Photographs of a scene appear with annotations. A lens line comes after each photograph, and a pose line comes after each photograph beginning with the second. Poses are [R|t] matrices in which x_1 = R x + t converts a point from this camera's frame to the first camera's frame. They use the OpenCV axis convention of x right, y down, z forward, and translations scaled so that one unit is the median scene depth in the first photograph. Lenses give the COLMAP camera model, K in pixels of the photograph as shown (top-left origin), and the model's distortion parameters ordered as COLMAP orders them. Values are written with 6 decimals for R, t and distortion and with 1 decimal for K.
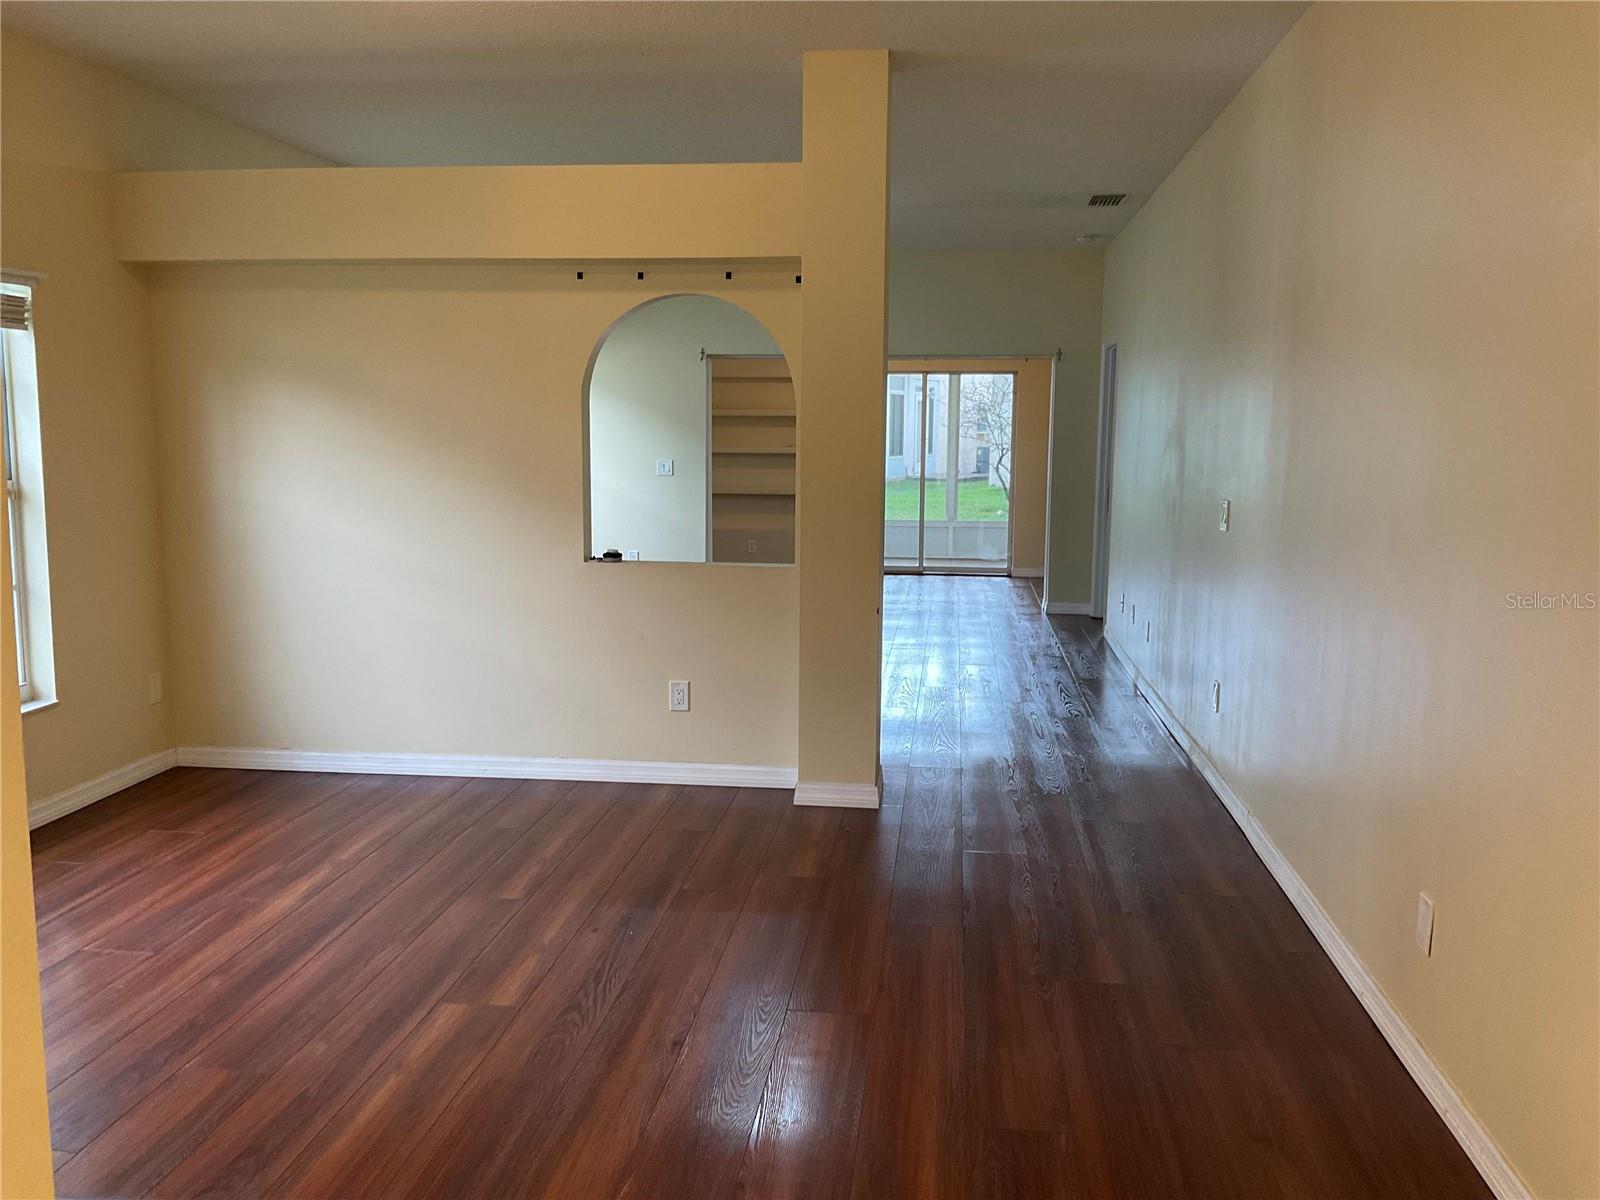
lens RADIAL K [[1282.1, 0, 819.7], [0, 1282.1, 604.2], [0, 0, 1]] dist [0.053150, -0.104760]
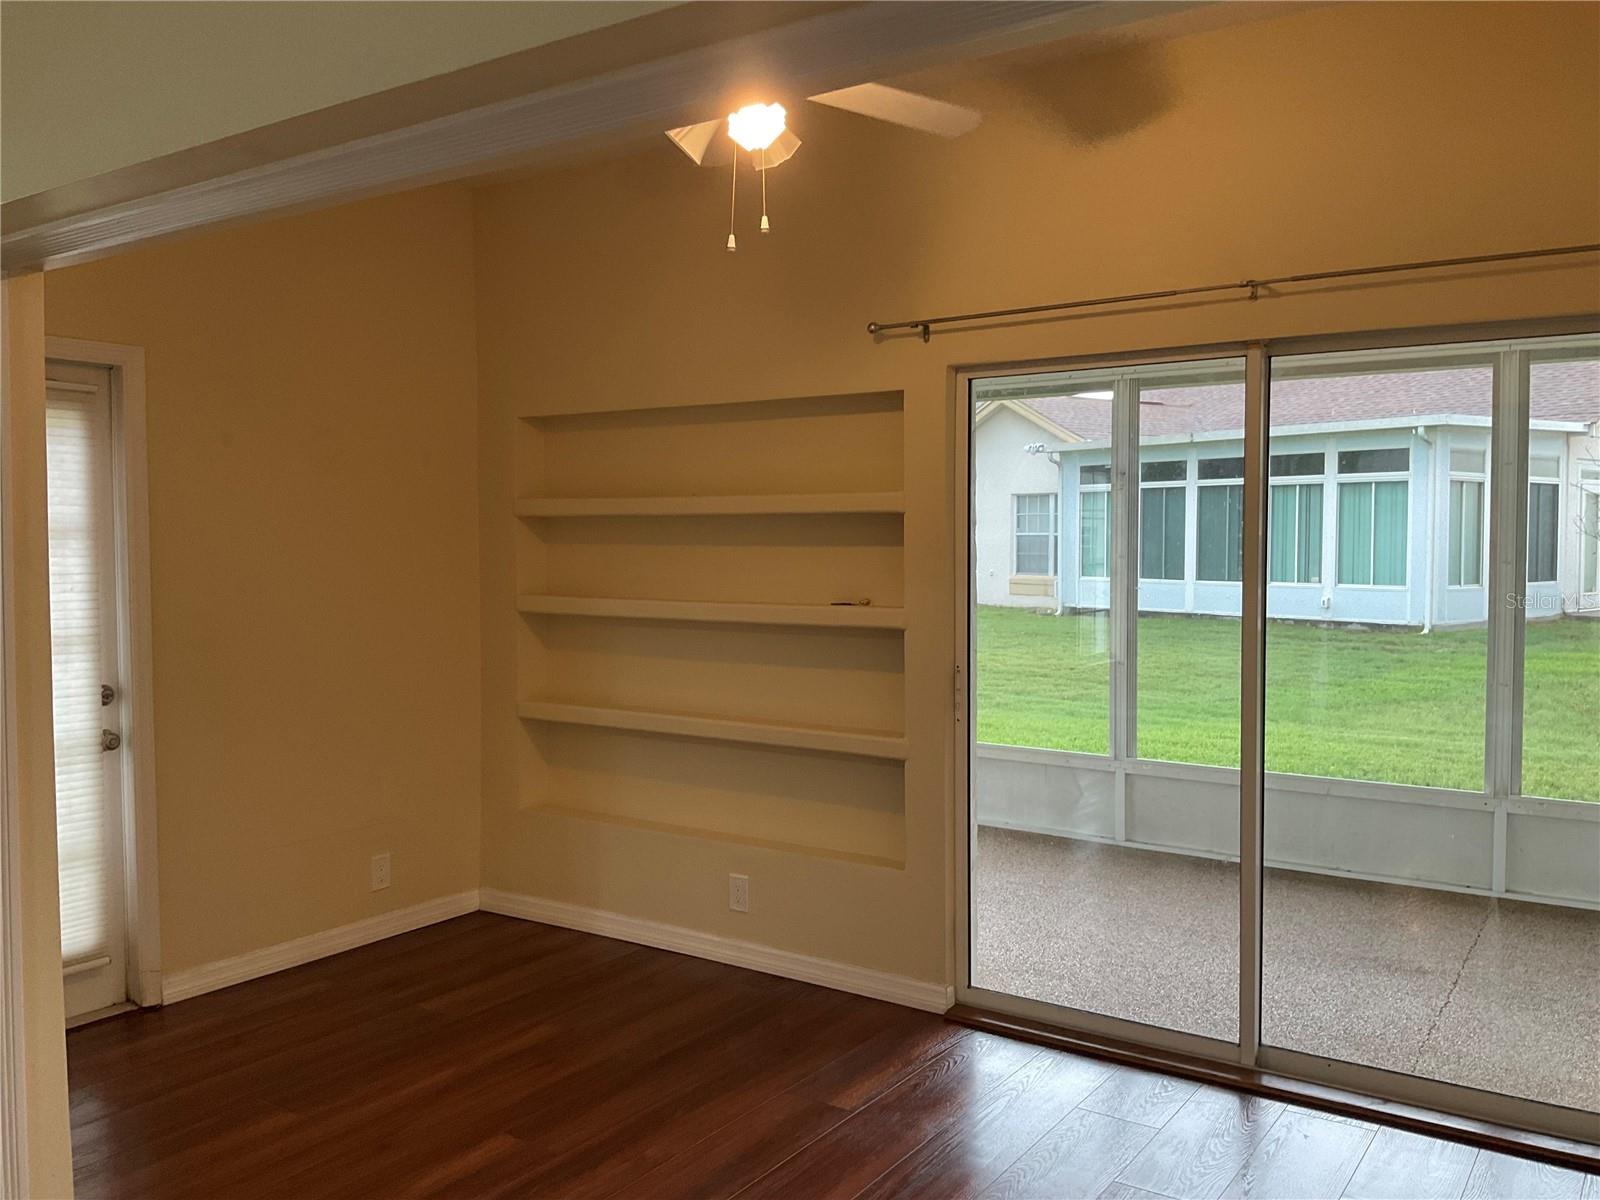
lens RADIAL K [[1282.1, 0, 819.7], [0, 1282.1, 604.2], [0, 0, 1]] dist [0.053150, -0.104760]
pose [[0.877587, 0.012416, -0.479256, 0.135925], [-0.053678, 0.995924, -0.072491, -0.104006], [0.476402, 0.089343, 0.874676, 0.745311]]
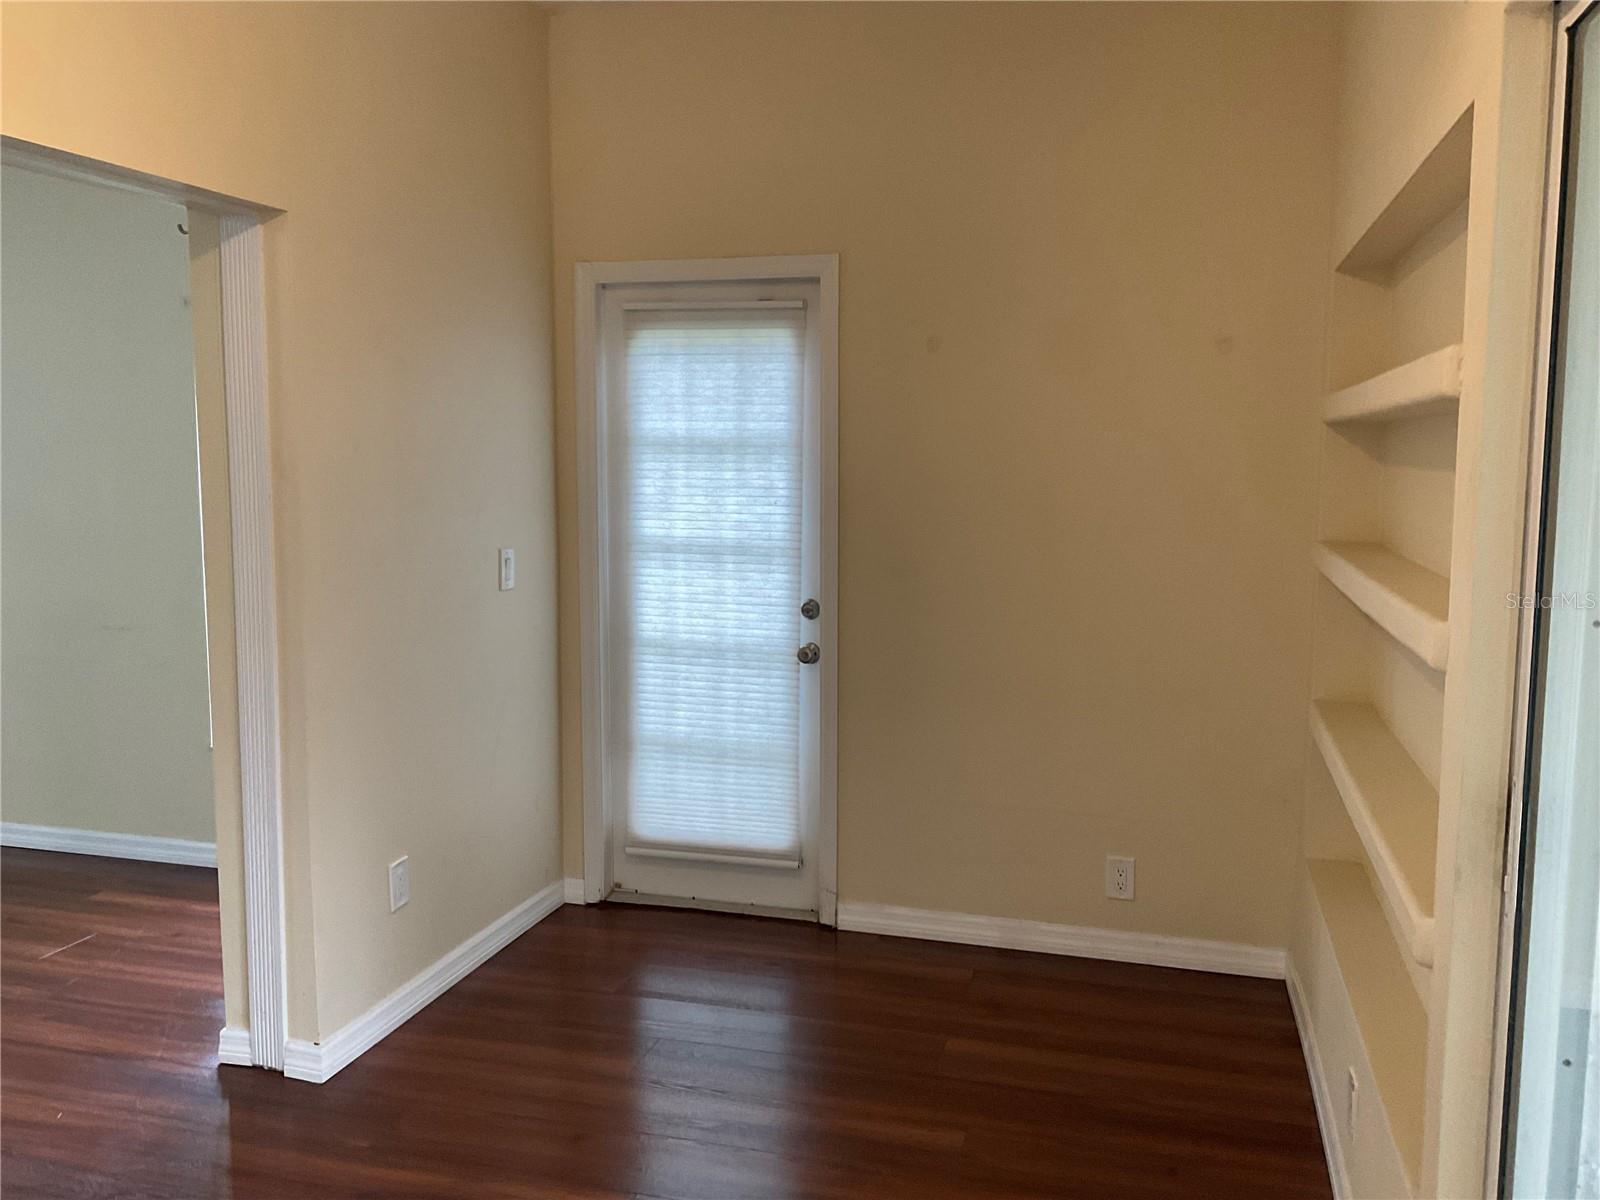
lens RADIAL K [[1328.2, 0, 796.3], [0, 1328.2, 579.9], [0, 0, 1]] dist [0.006858, -0.011287]
pose [[-0.173832, 0.084169, -0.981172, 0.168814], [-0.144039, 0.983452, 0.109884, -0.163299], [0.974184, 0.160429, -0.158831, 1.167085]]
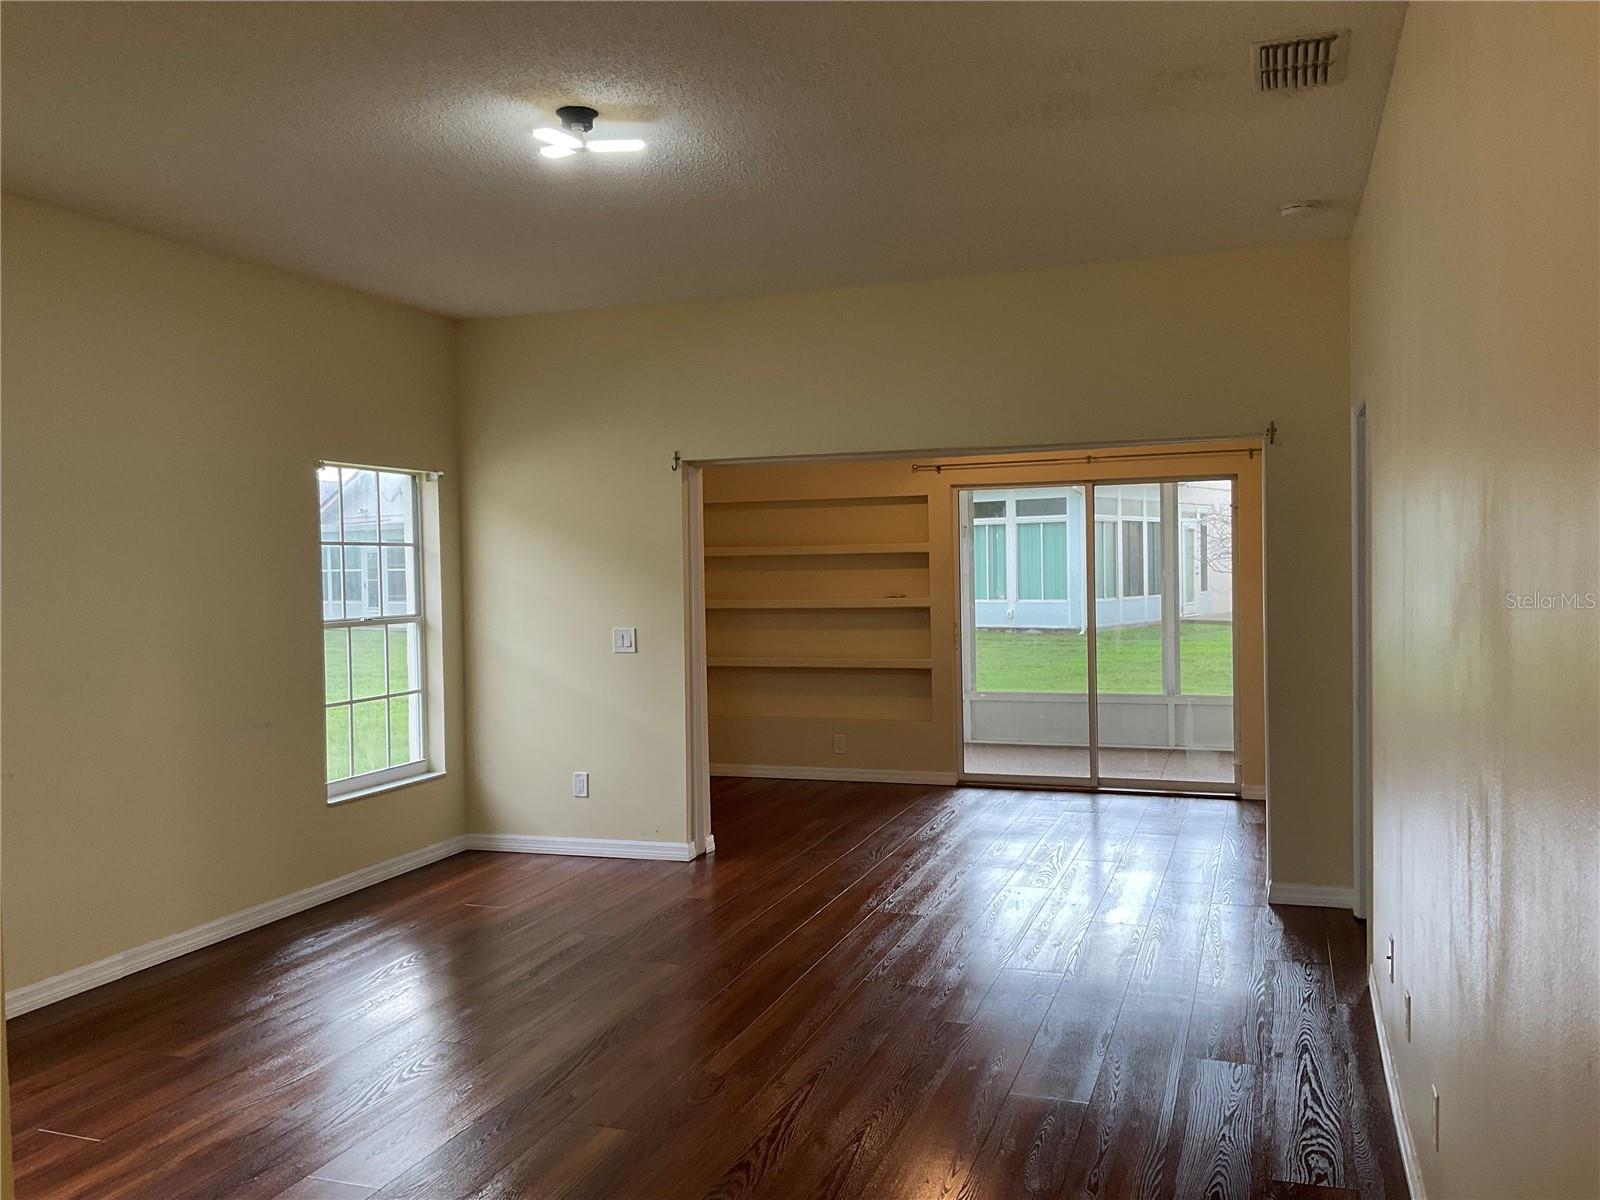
lens RADIAL K [[1328.2, 0, 796.3], [0, 1328.2, 579.9], [0, 0, 1]] dist [0.006858, -0.011287]
pose [[0.972077, -0.022239, -0.233605, 0.094452], [-0.007235, 0.992186, -0.124561, -0.045987], [0.234550, 0.122773, 0.964320, 0.321713]]
